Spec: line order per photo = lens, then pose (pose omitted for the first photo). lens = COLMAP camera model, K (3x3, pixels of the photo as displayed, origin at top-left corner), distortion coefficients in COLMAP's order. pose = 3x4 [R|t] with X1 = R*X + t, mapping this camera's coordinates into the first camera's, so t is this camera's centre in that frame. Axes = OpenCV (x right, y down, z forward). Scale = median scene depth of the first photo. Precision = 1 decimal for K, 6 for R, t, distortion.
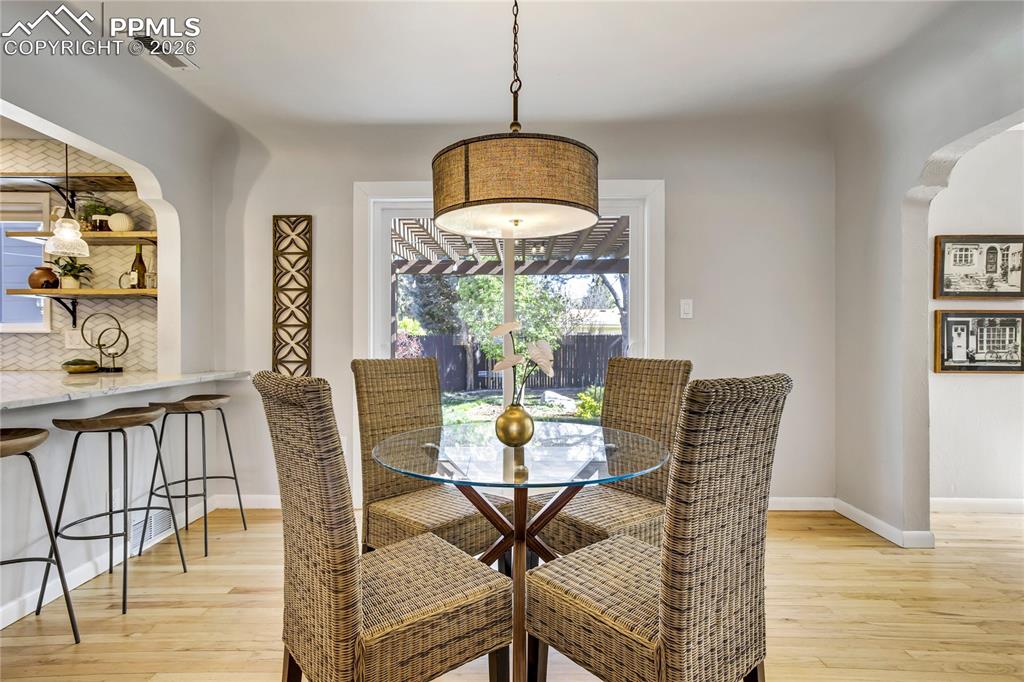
lens RADIAL K [[523.1, 0, 516.5], [0, 523.1, 341.8], [0, 0, 1]] dist [-0.003480, 0.009641]
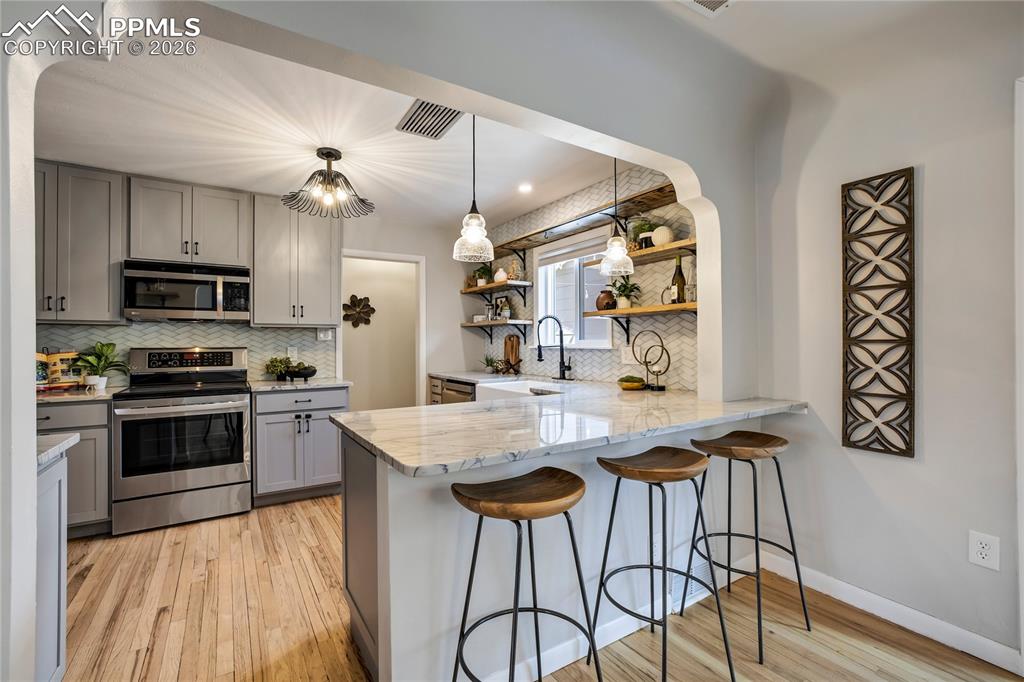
lens RADIAL K [[445.2, 0, 509.1], [0, 445.2, 341.0], [0, 0, 1]] dist [-0.016504, 0.005673]
pose [[0.544557, -0.005737, -0.838704, -0.220755], [0.002828, 0.999983, -0.005004, -0.031082], [0.838719, 0.000353, 0.544565, 0.312221]]
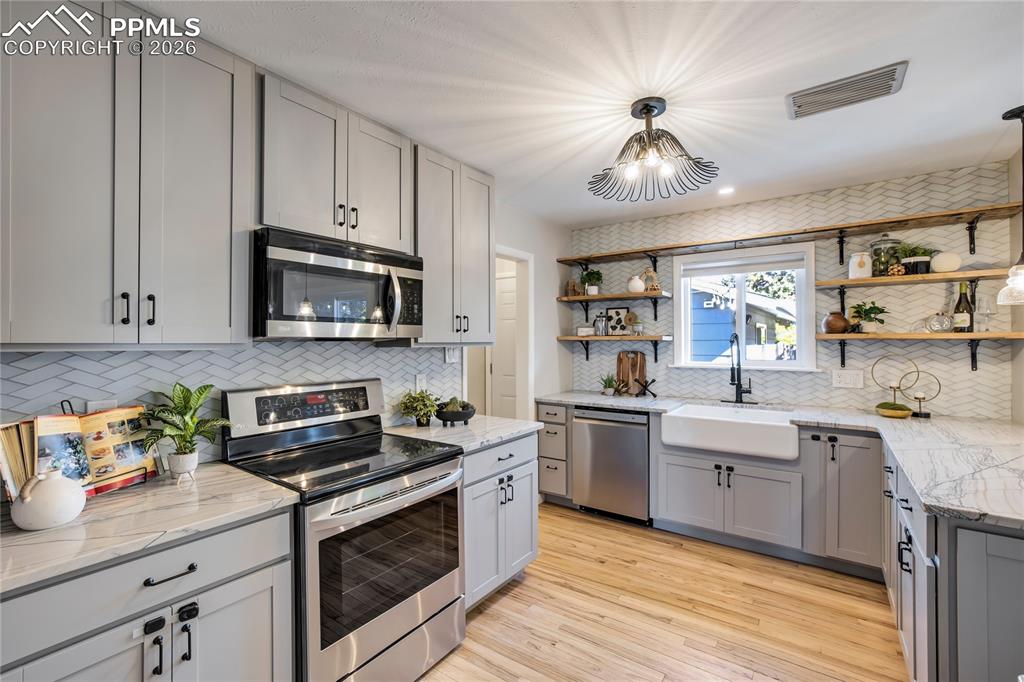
lens RADIAL K [[445.2, 0, 516.9], [0, 445.2, 338.3], [0, 0, 1]] dist [-0.016504, 0.005673]
pose [[0.821509, -0.004147, -0.570181, -0.915375], [-0.000031, 0.999973, -0.007317, -0.081656], [0.570196, 0.006029, 0.821487, -0.096841]]
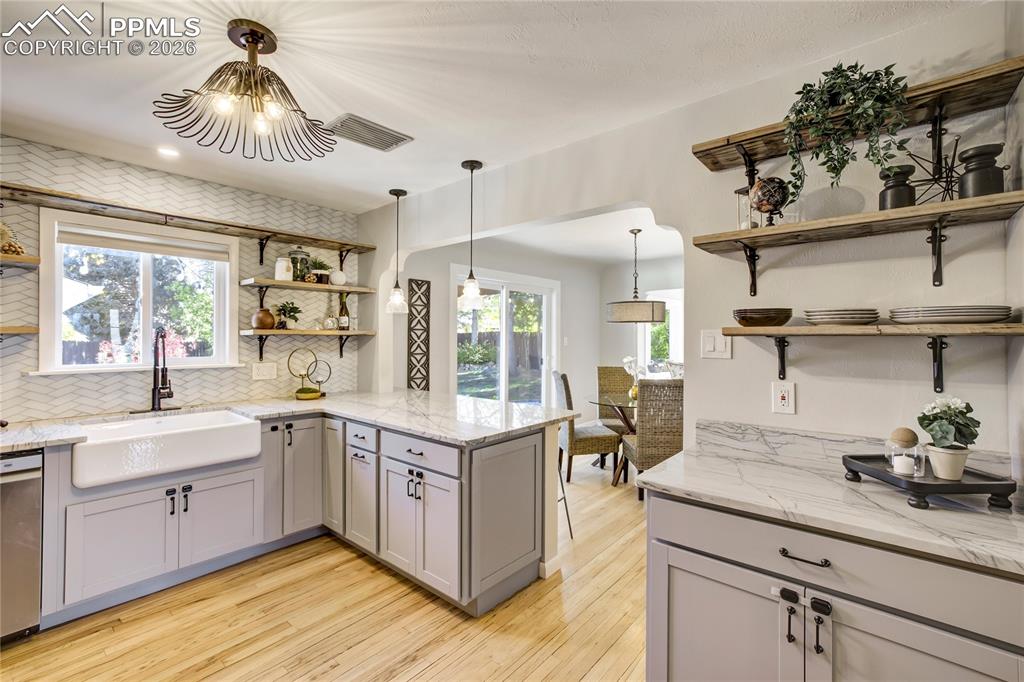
lens RADIAL K [[445.2, 0, 502.3], [0, 445.2, 330.4], [0, 0, 1]] dist [-0.016504, 0.005673]
pose [[0.656979, 0.013172, 0.753794, -1.276186], [0.000188, 0.999844, -0.017636, -0.078458], [-0.753909, 0.011729, 0.656874, -0.009952]]
